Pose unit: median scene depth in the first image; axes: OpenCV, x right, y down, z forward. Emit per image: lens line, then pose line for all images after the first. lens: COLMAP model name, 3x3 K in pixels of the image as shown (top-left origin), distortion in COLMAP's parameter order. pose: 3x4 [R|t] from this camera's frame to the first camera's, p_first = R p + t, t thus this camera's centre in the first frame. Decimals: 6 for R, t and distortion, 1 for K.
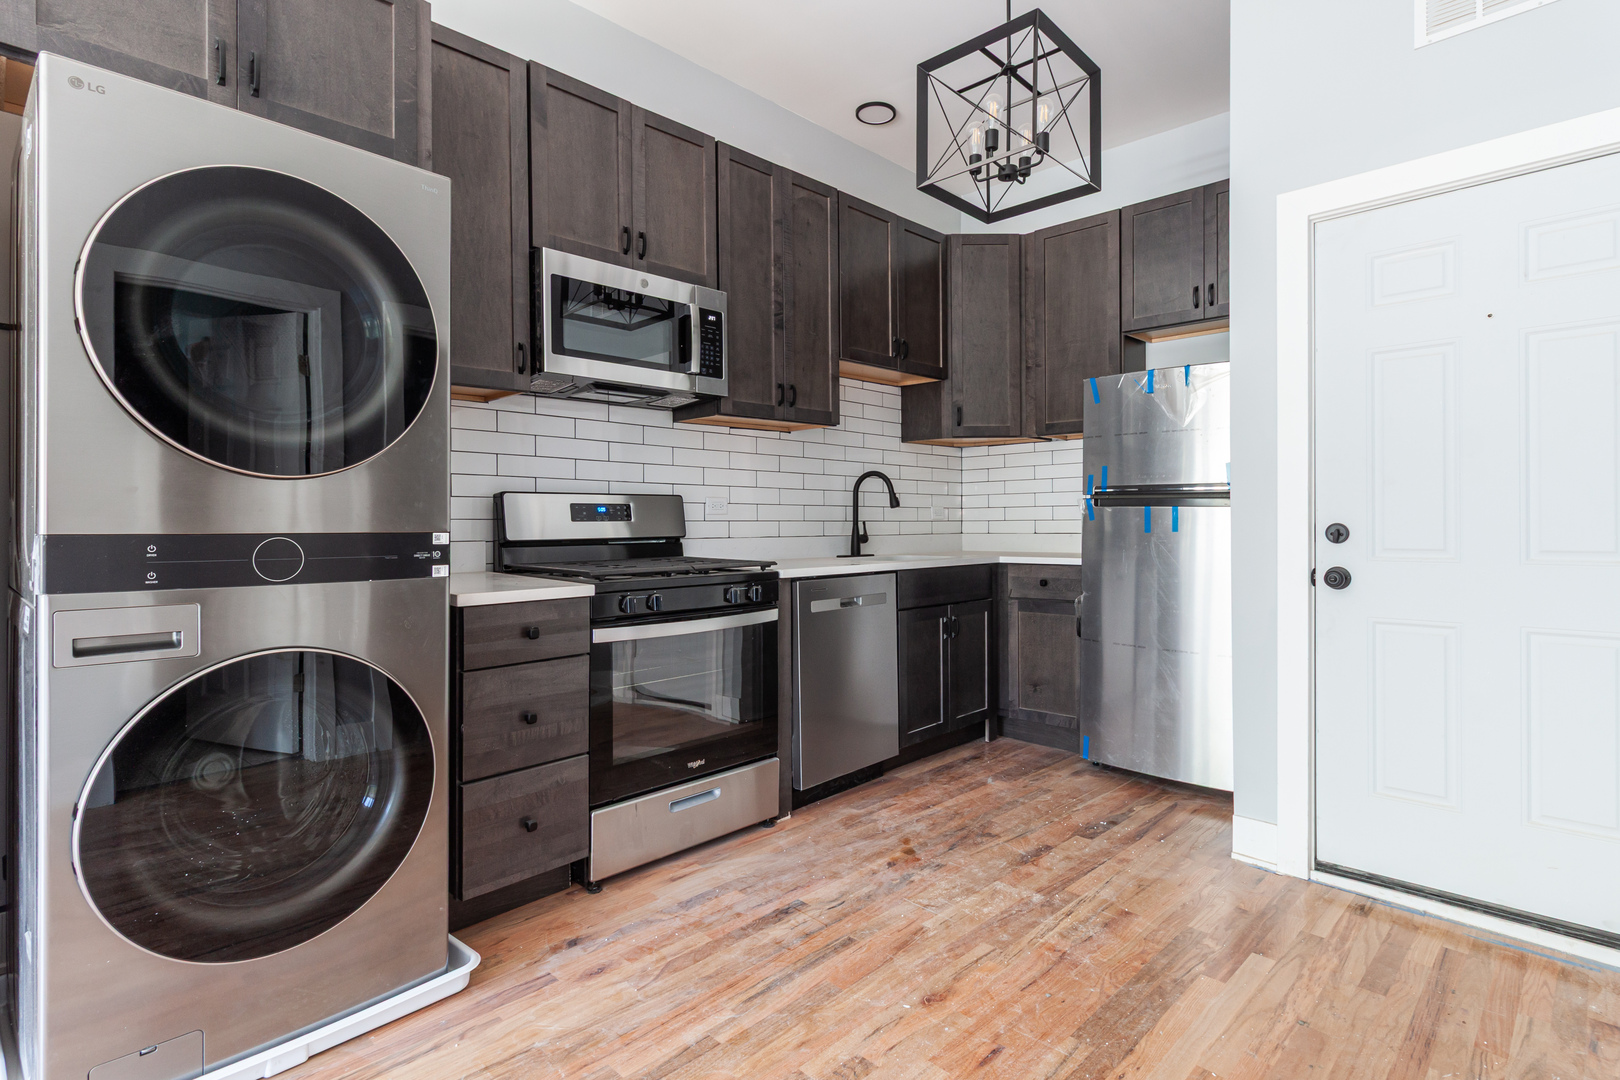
lens RADIAL K [[897.3, 0, 790.9], [0, 897.3, 524.1], [0, 0, 1]] dist [0.001730, 0.002092]
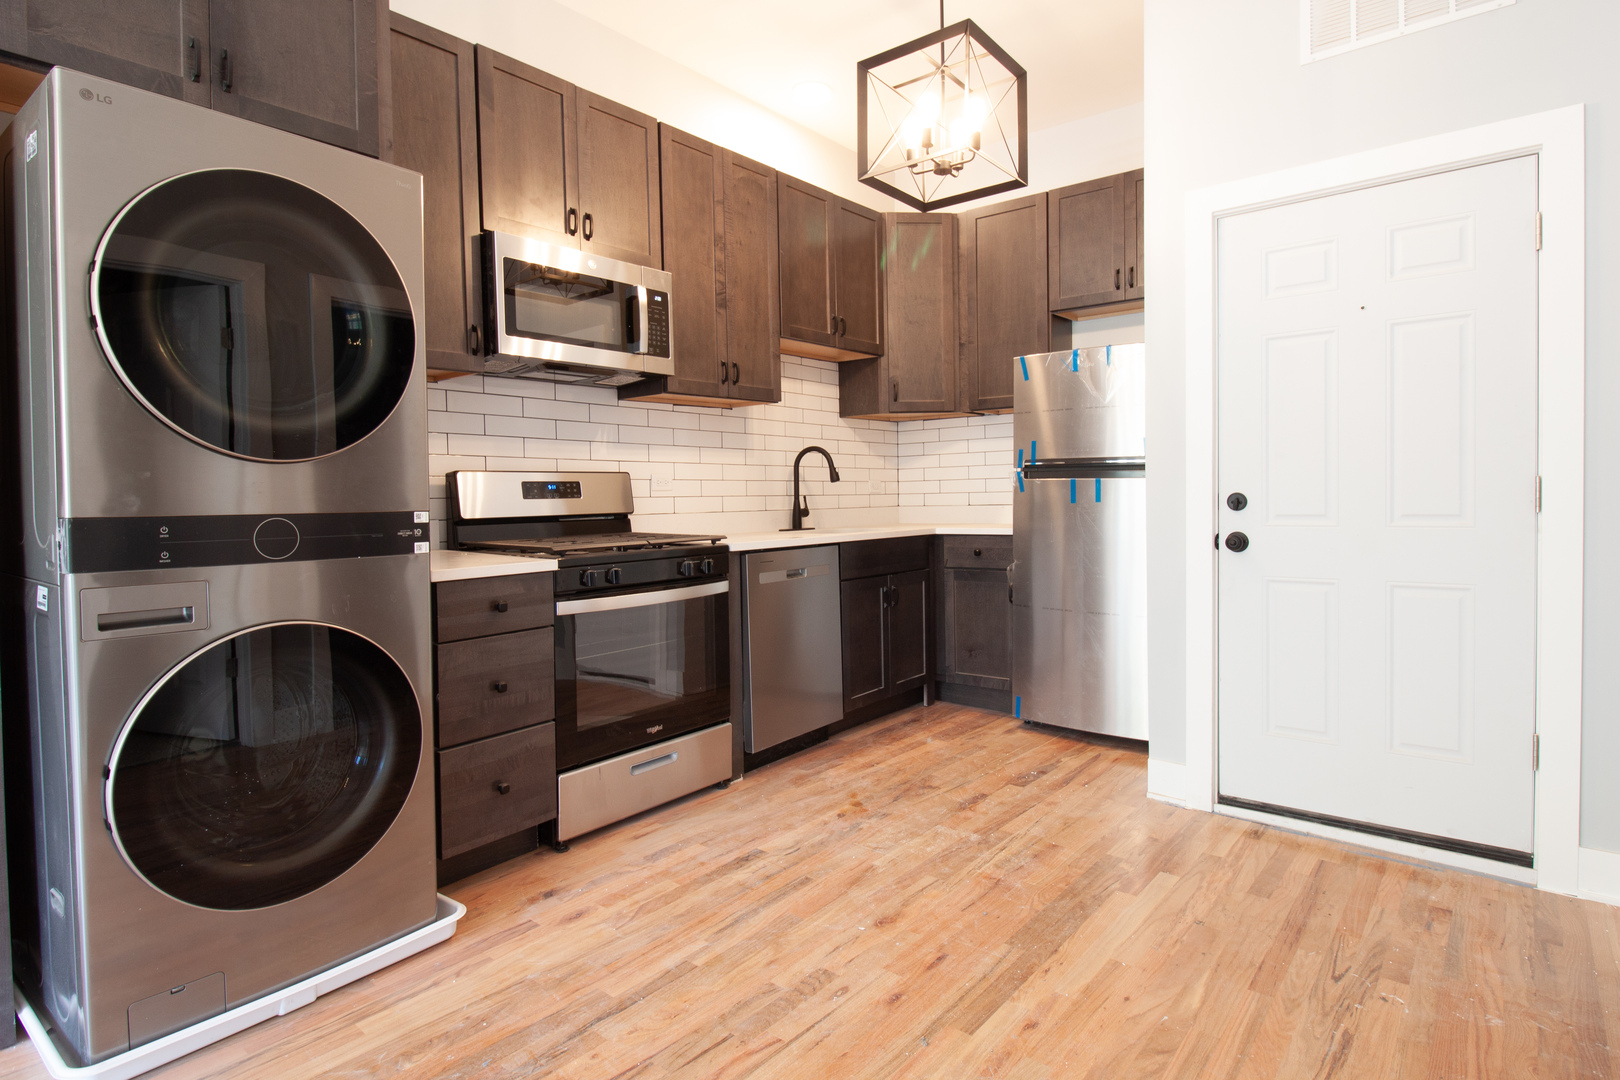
lens RADIAL K [[889.2, 0, 807.9], [0, 889.2, 521.3], [0, 0, 1]] dist [0.000019, -0.001483]
pose [[0.996188, -0.014422, 0.086034, -0.013141], [0.012226, 0.999587, 0.025998, -0.000391], [-0.086373, -0.024847, 0.995953, -0.043701]]
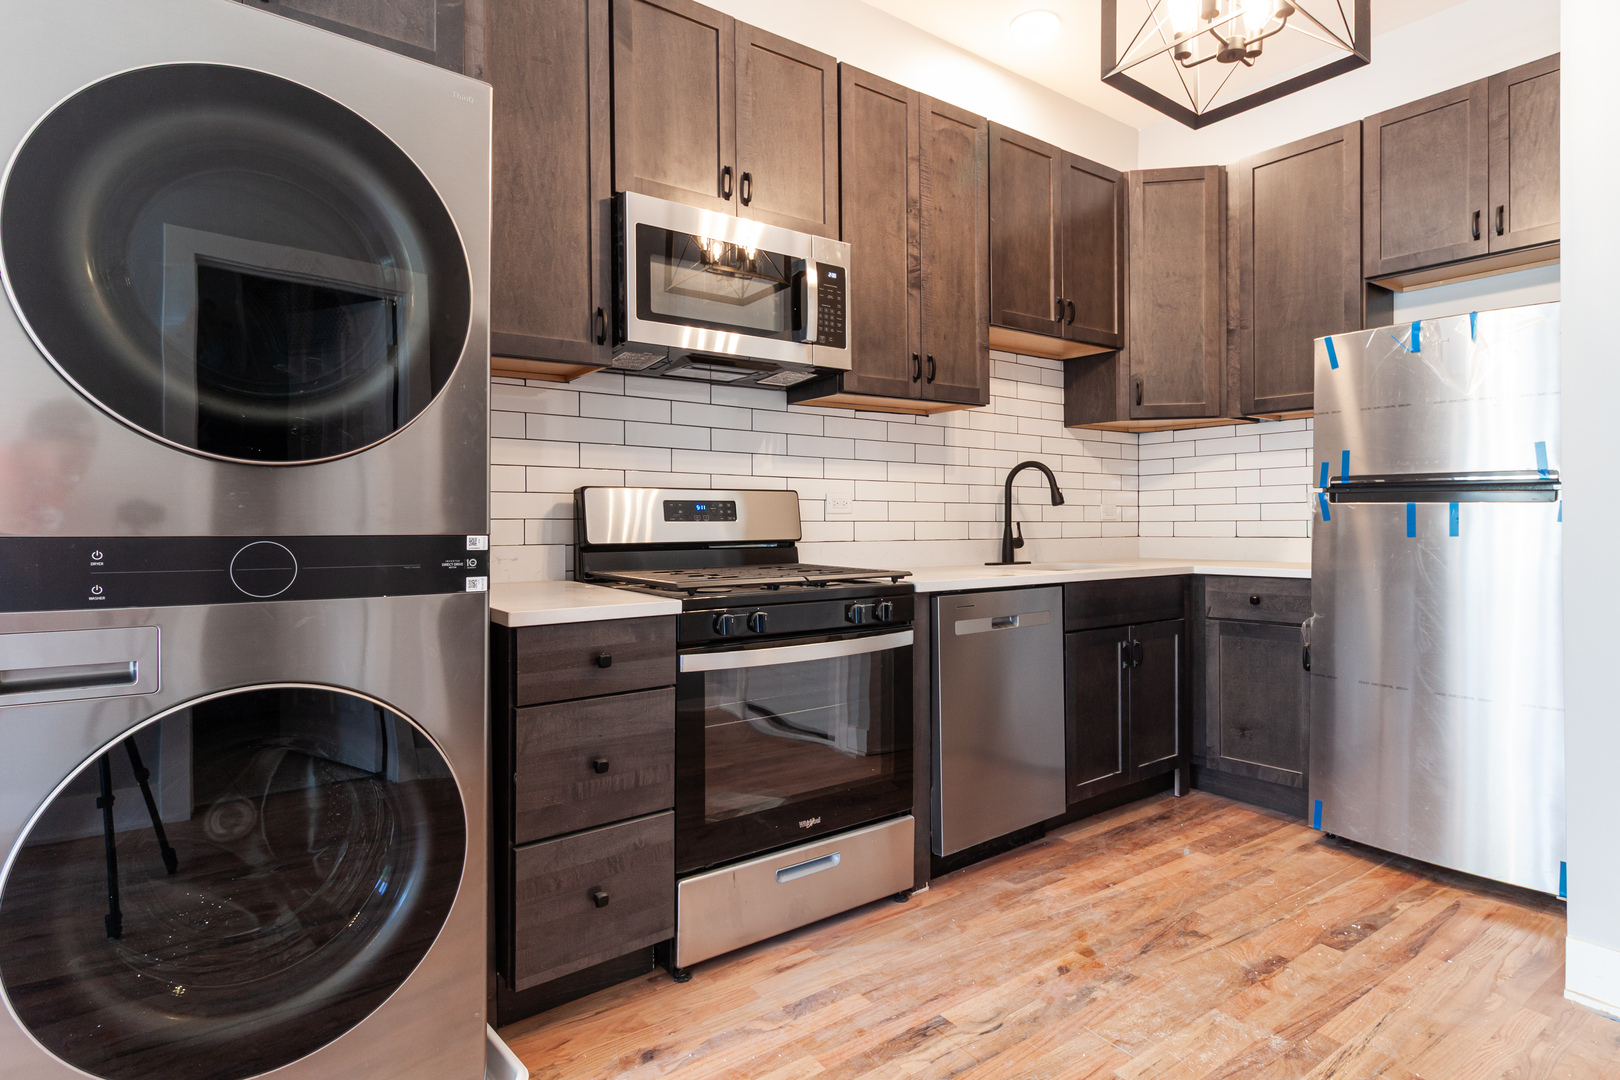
lens RADIAL K [[1027.6, 0, 726.3], [0, 1027.6, 528.5], [0, 0, 1]] dist [0.001028, -0.000818]
pose [[0.981211, 0.001614, -0.192933, -0.001549], [-0.000989, 0.999994, 0.003334, 0.000181], [0.192938, -0.003081, 0.981206, 0.082190]]
